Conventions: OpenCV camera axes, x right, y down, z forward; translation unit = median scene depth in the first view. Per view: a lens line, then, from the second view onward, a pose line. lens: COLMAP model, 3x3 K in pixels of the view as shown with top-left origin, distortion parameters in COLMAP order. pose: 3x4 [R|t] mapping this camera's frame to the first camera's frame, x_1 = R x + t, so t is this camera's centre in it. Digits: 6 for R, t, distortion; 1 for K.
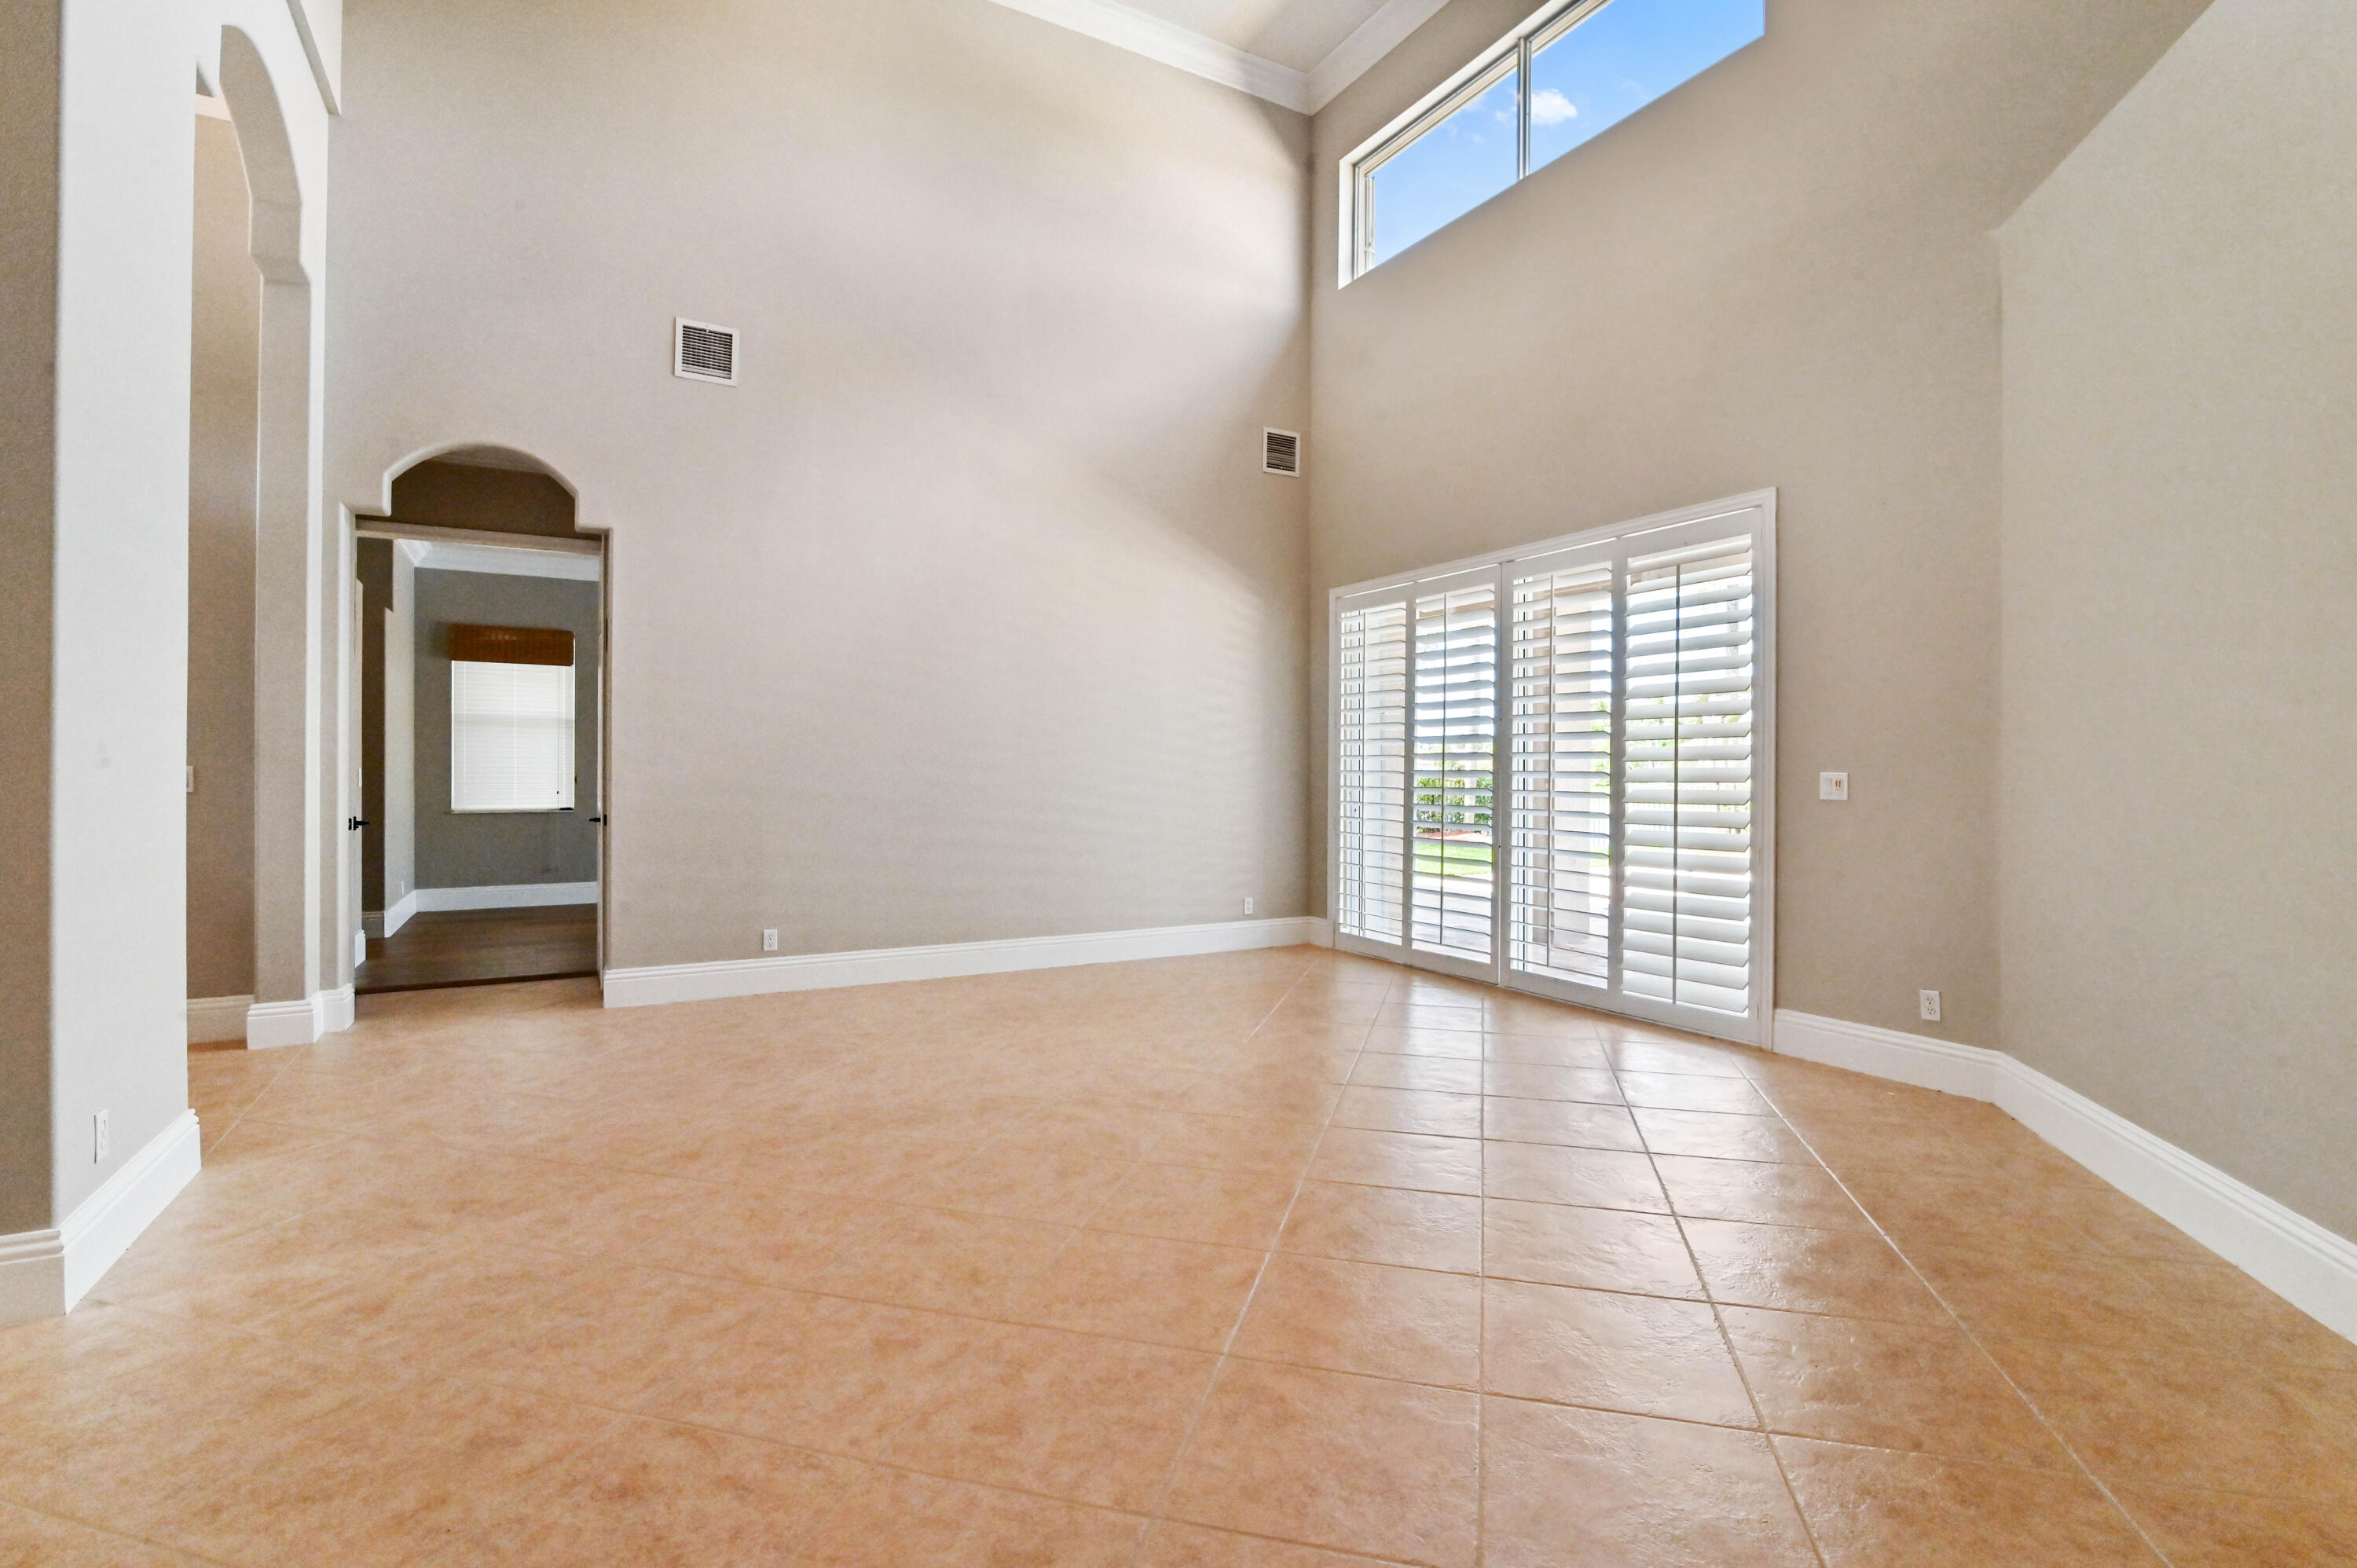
lens RADIAL K [[1084.5, 0, 1178.5], [0, 1084.5, 784.0], [0, 0, 1]] dist [-0.020003, -0.000147]
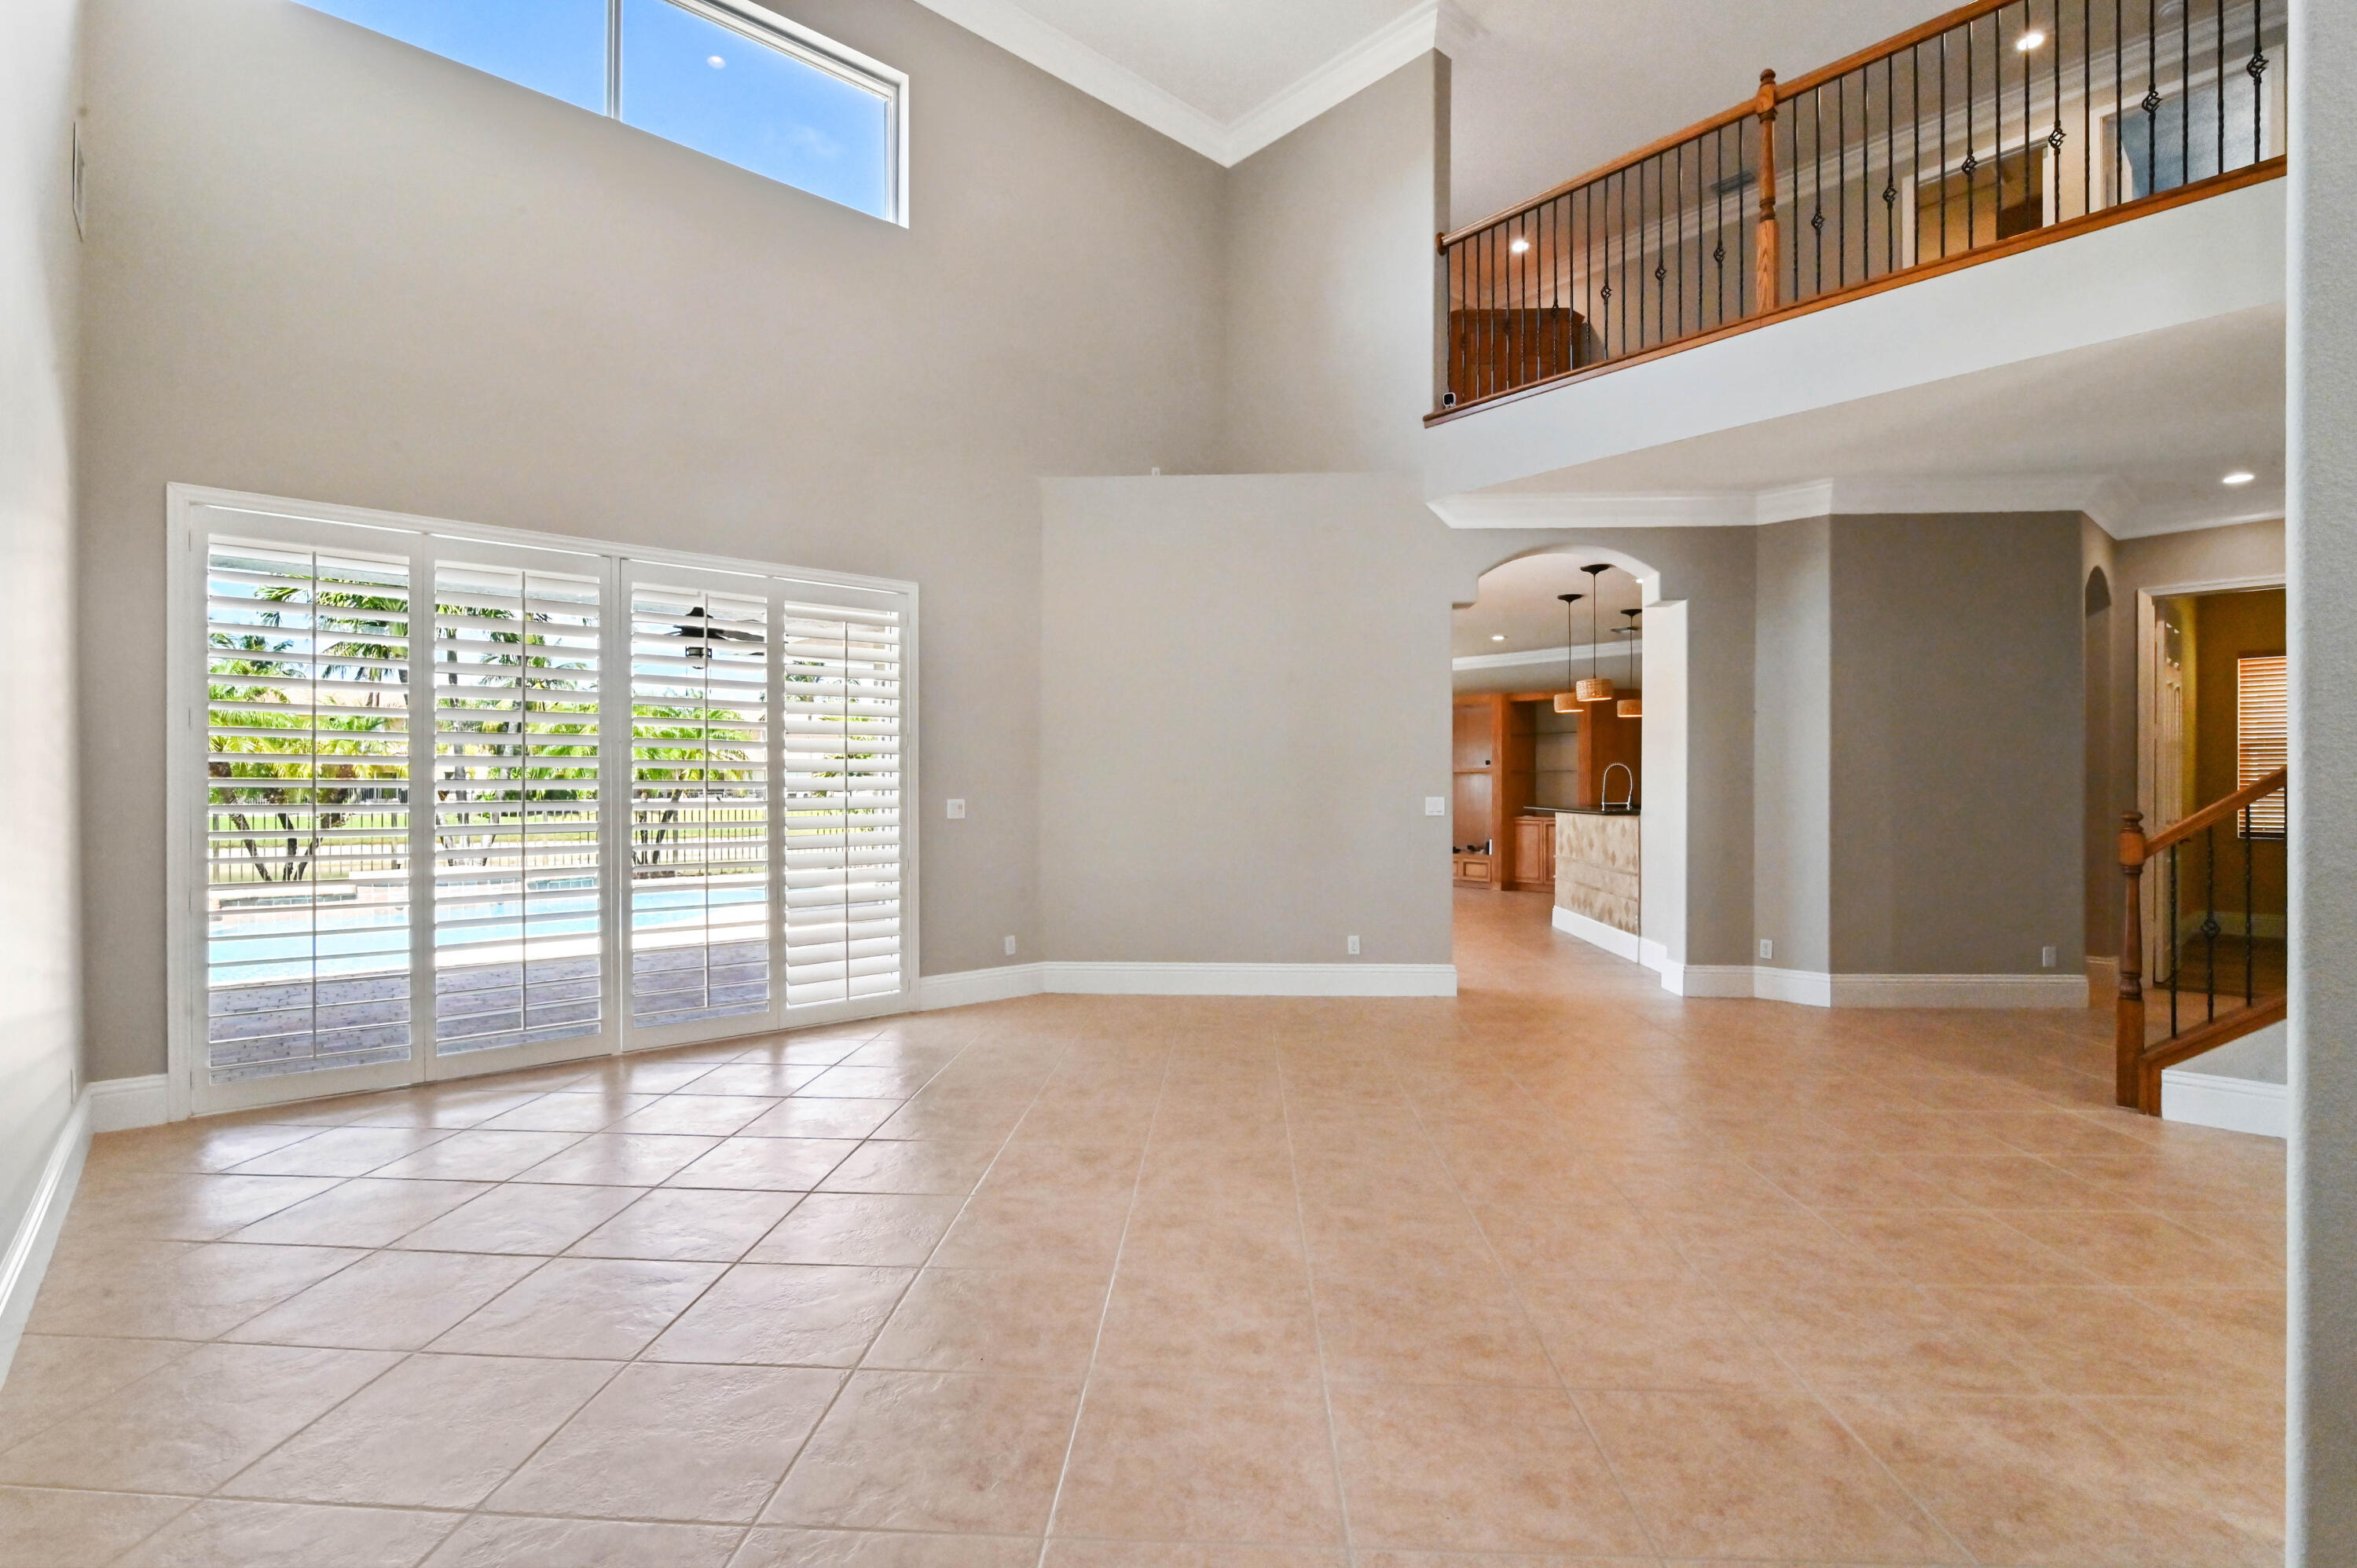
lens RADIAL K [[1084.5, 0, 1178.5], [0, 1084.5, 784.0], [0, 0, 1]] dist [-0.020003, -0.000147]
pose [[-0.216683, 0.002269, 0.976239, -0.925836], [0.013103, 0.999914, 0.000584, -0.030565], [-0.976154, 0.012918, -0.216694, 1.111876]]
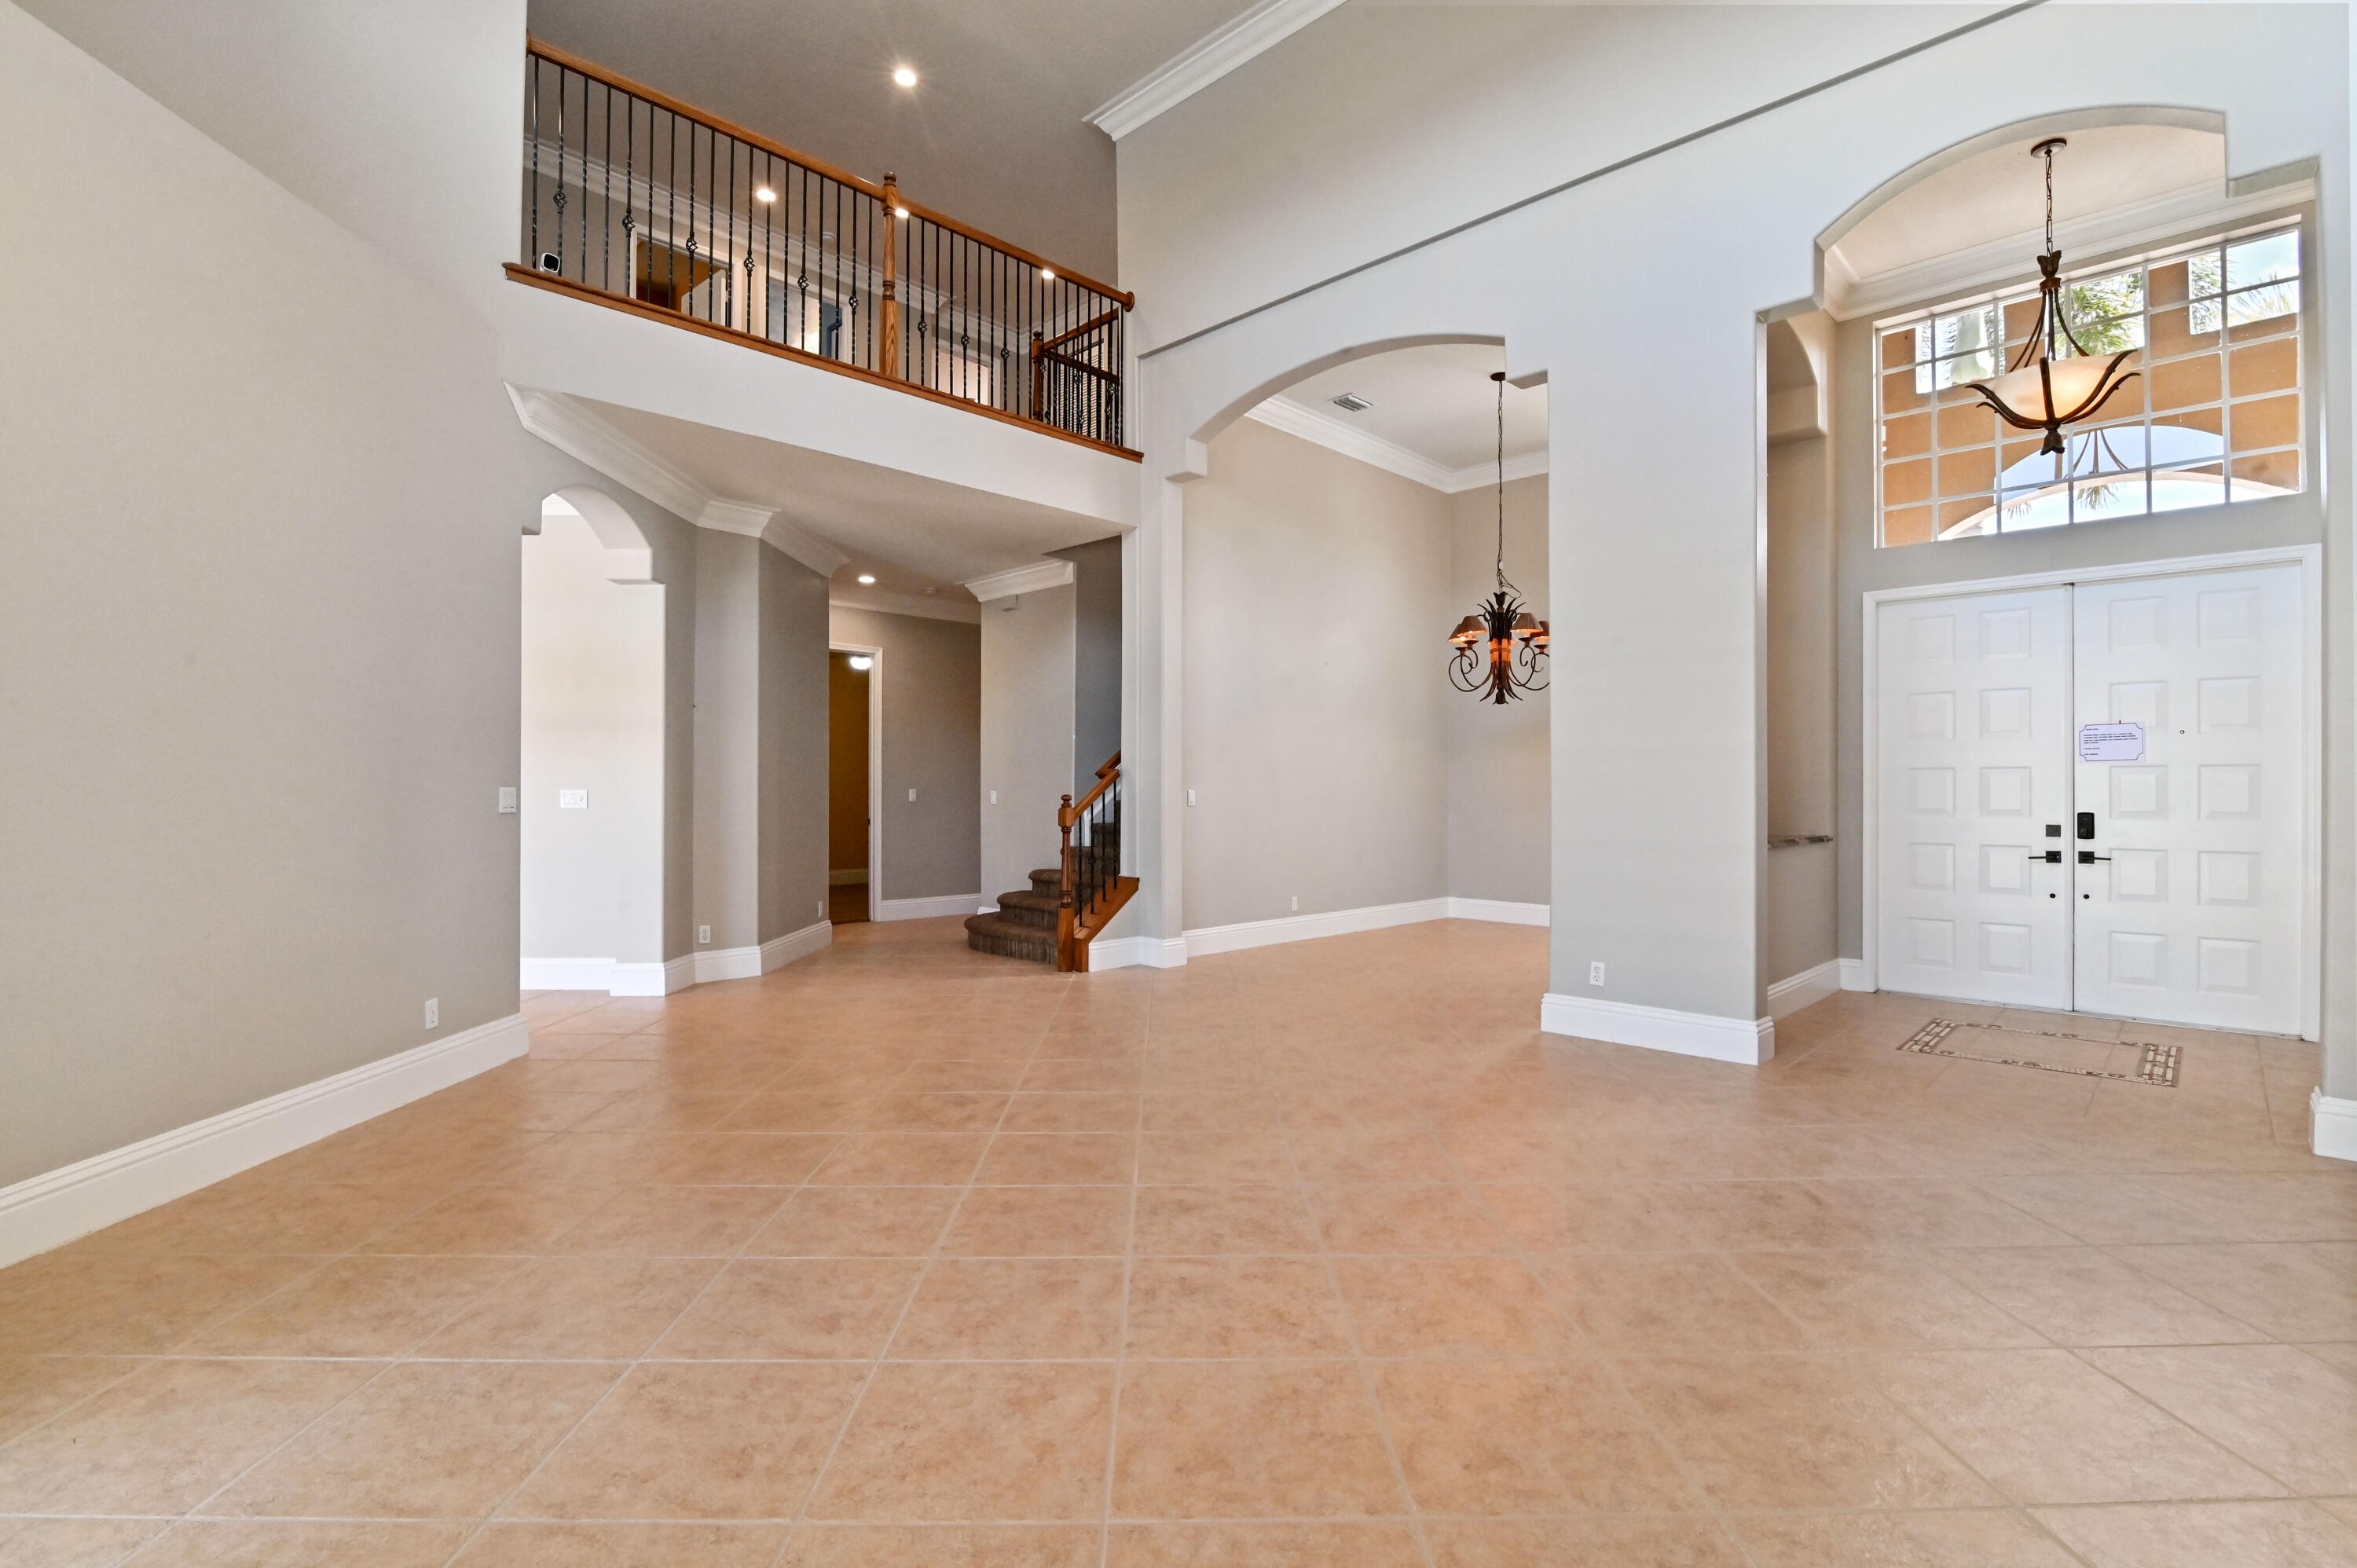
lens RADIAL K [[1084.5, 0, 1178.5], [0, 1084.5, 784.0], [0, 0, 1]] dist [-0.020003, -0.000147]
pose [[-0.958118, -0.005261, -0.286326, 0.206524], [-0.006908, 0.999965, 0.004743, -0.019439], [0.286291, 0.006522, -0.958121, 1.720935]]
